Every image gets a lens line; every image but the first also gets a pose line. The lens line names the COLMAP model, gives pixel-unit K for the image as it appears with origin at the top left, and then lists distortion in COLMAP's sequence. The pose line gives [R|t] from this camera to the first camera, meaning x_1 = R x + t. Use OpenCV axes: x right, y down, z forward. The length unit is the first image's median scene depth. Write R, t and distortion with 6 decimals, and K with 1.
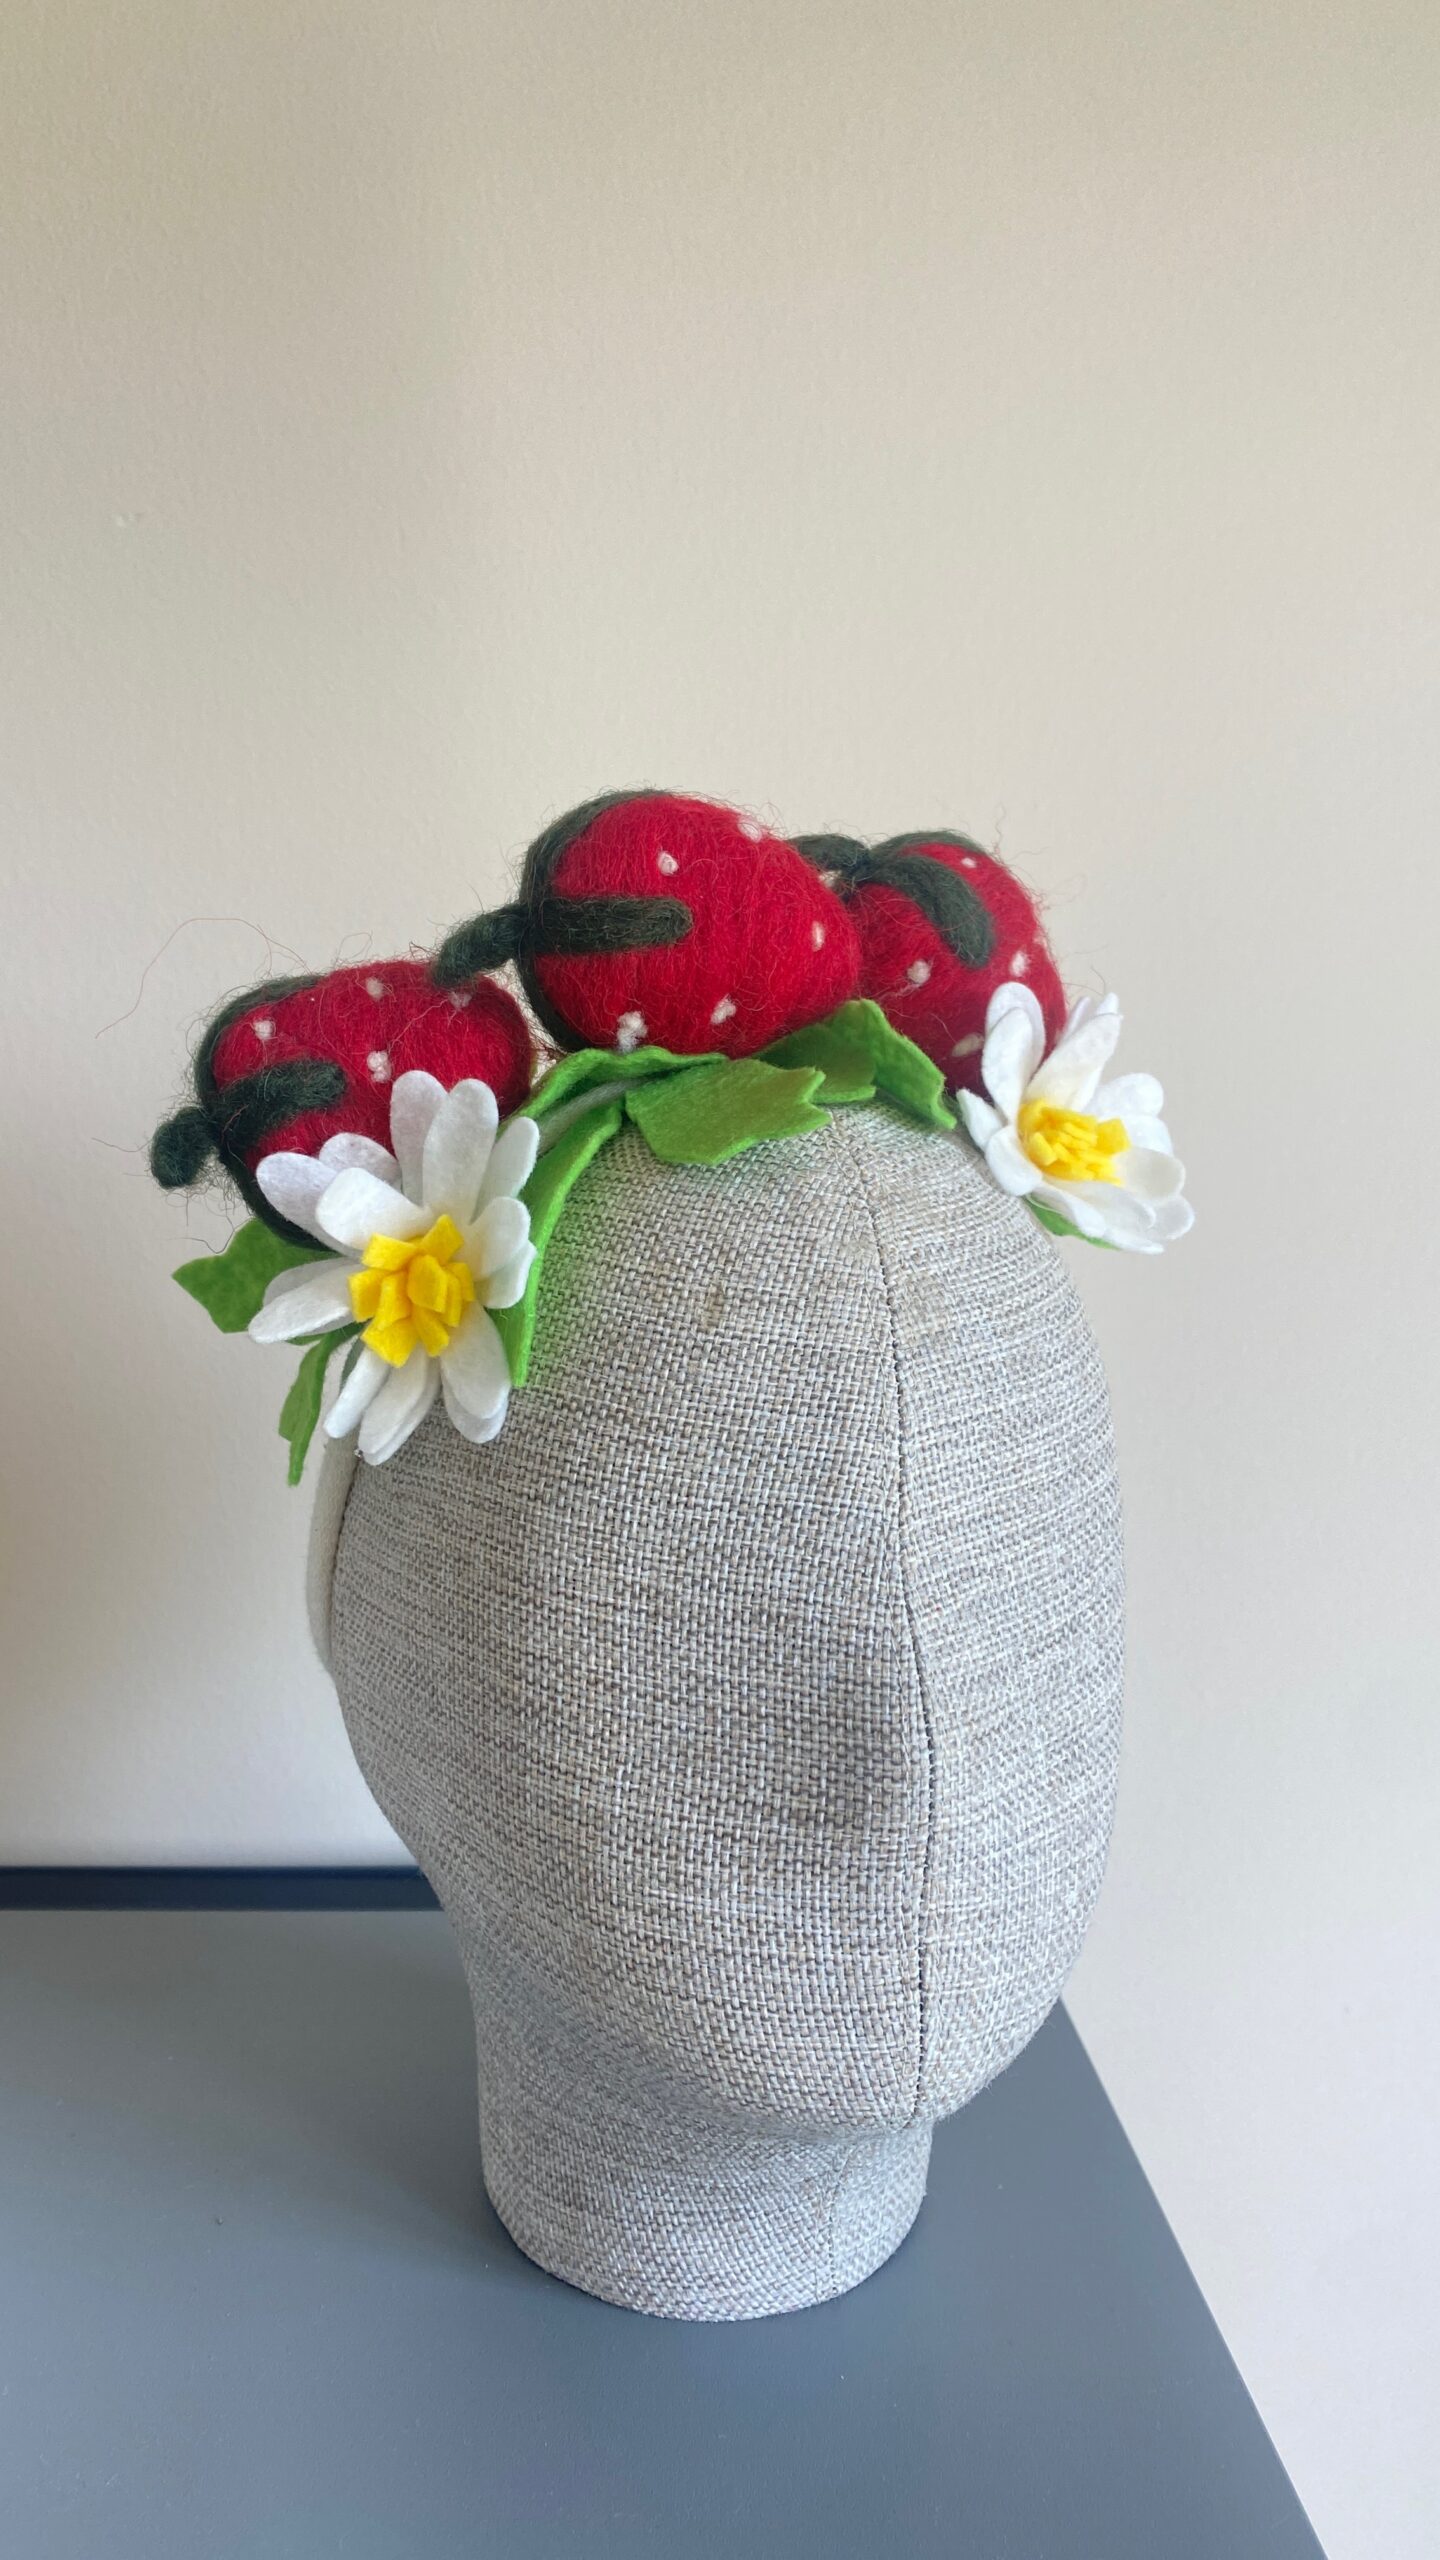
lens RADIAL K [[2081.8, 0, 732.0], [0, 2081.8, 1278.9], [0, 0, 1]] dist [0.060201, -0.001393]
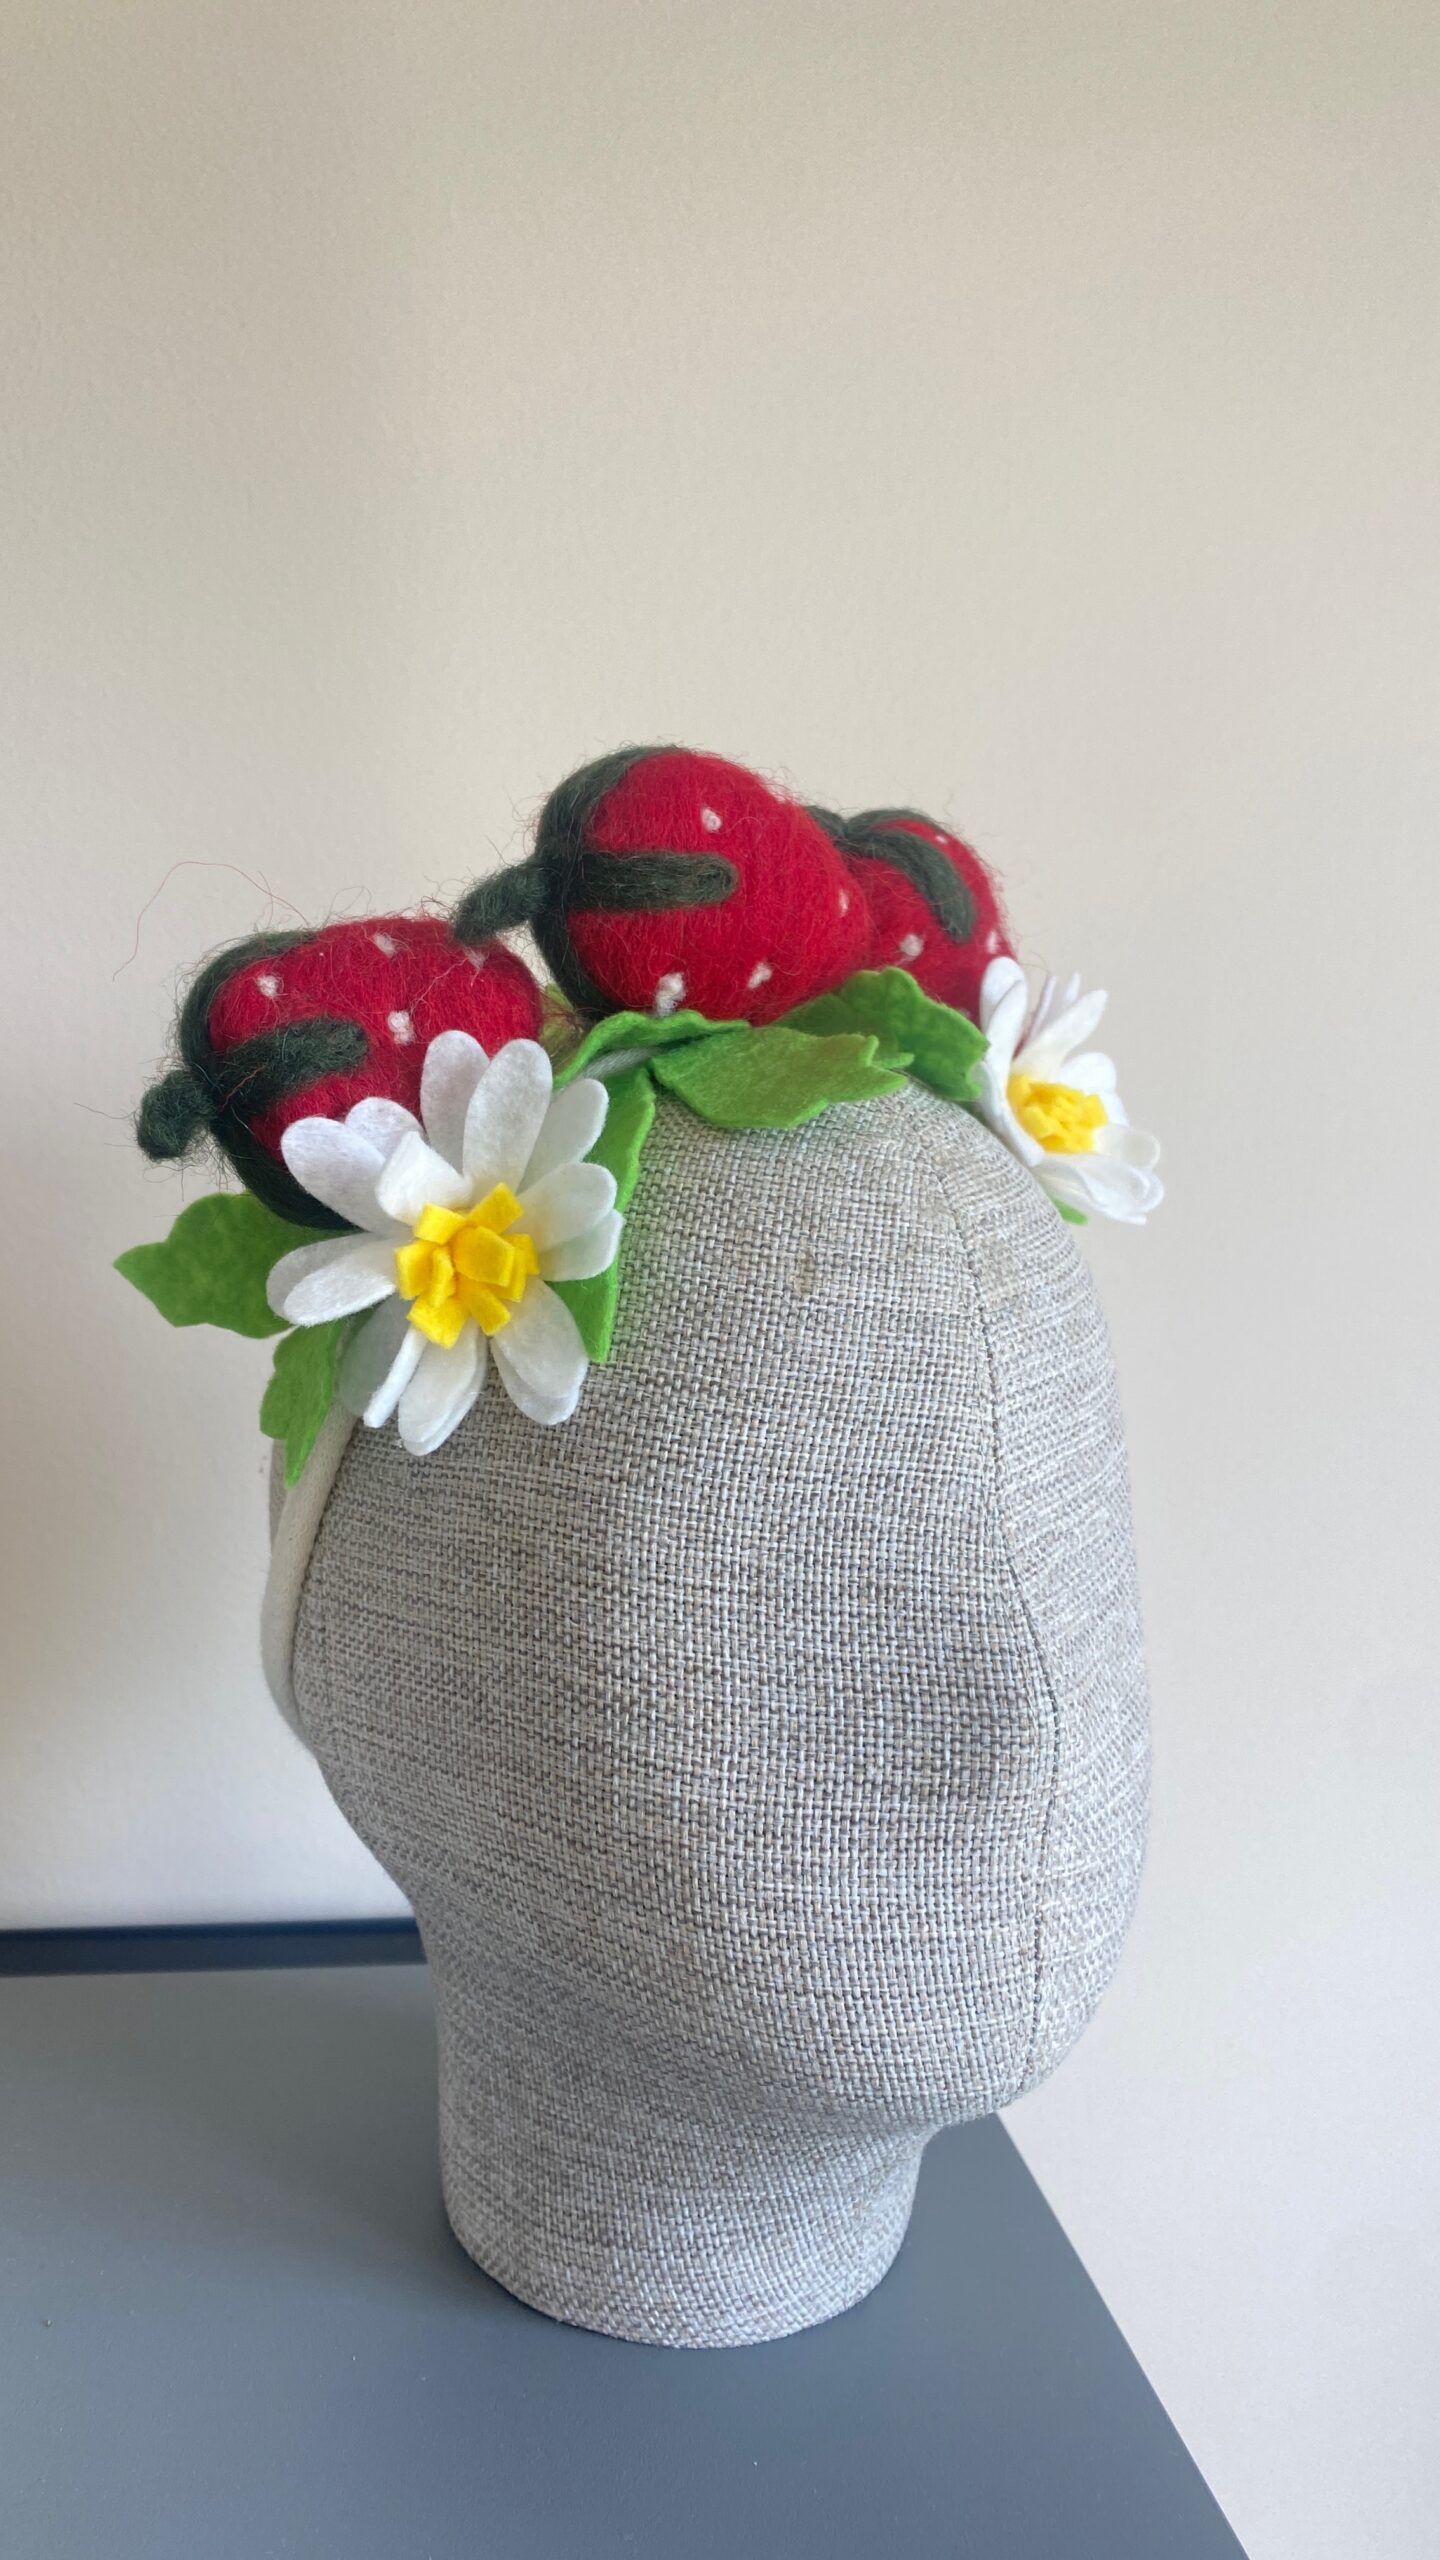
lens RADIAL K [[2081.8, 0, 722.0], [0, 2081.8, 1278.9], [0, 0, 1]] dist [0.060201, -0.001393]
pose [[0.964717, -0.016505, 0.262773, -0.294944], [0.022930, 0.999508, -0.021405, 0.035249], [-0.262290, 0.026676, 0.964620, 0.074893]]
